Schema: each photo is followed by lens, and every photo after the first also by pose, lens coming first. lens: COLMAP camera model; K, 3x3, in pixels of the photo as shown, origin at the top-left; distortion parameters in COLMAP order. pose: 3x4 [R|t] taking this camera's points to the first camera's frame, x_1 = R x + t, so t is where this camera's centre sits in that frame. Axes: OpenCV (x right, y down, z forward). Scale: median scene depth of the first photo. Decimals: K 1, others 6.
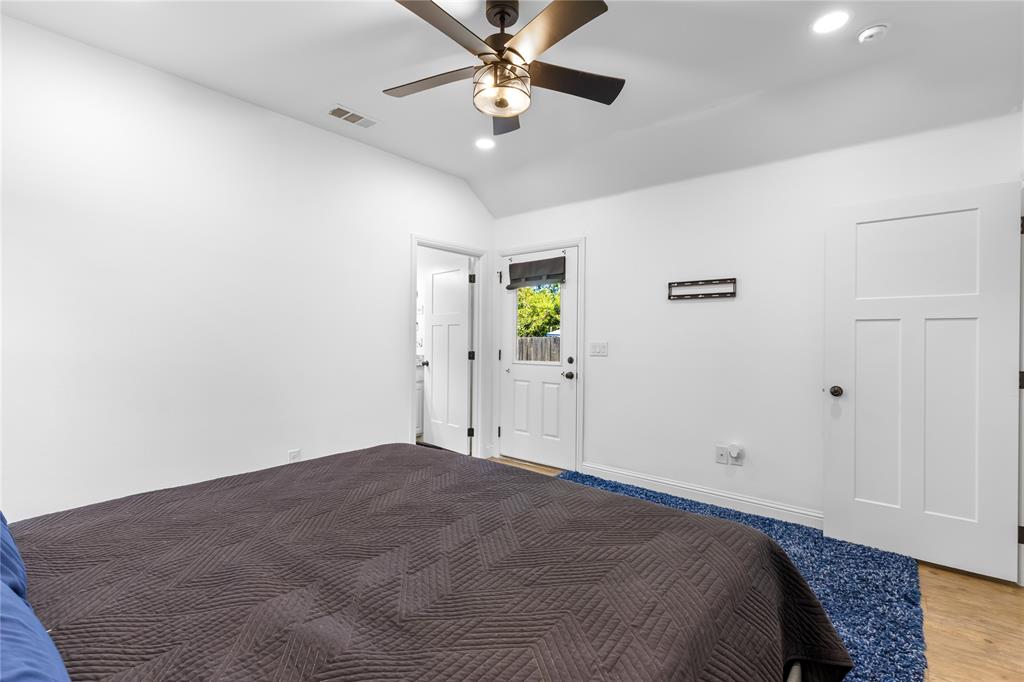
lens RADIAL K [[458.8, 0, 512.0], [0, 458.8, 341.0], [0, 0, 1]] dist [0.001365, 0.000030]
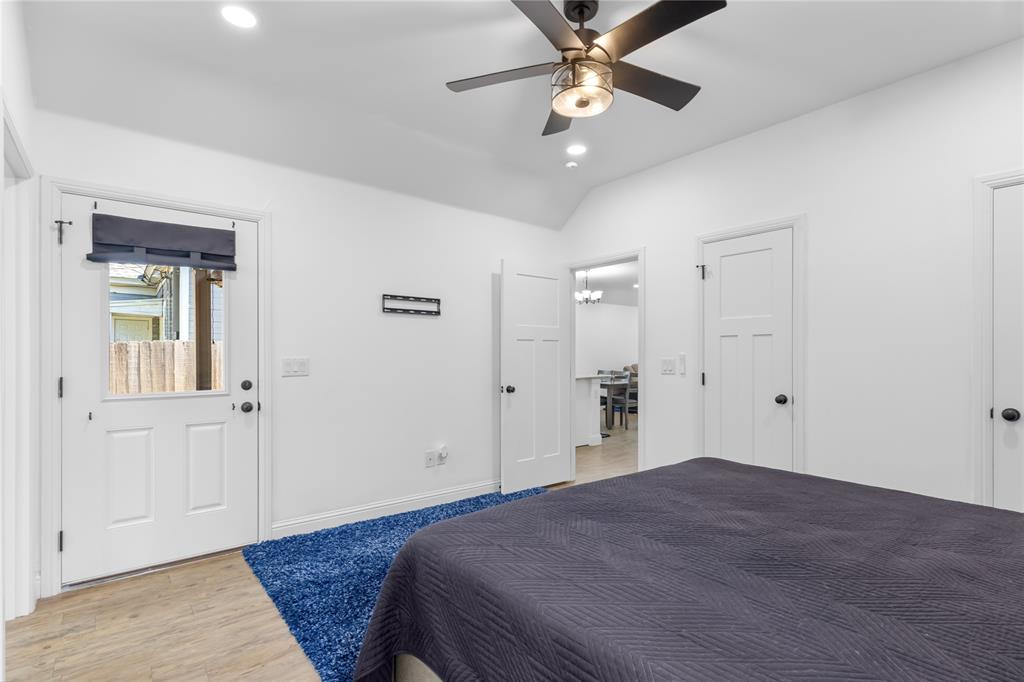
lens RADIAL K [[463.8, 0, 514.0], [0, 463.8, 357.0], [0, 0, 1]] dist [0.003586, 0.000081]
pose [[0.216846, -0.012511, 0.976126, -0.538213], [0.011128, 0.999885, 0.010344, -0.003677], [-0.976142, 0.008619, 0.216960, 0.528164]]
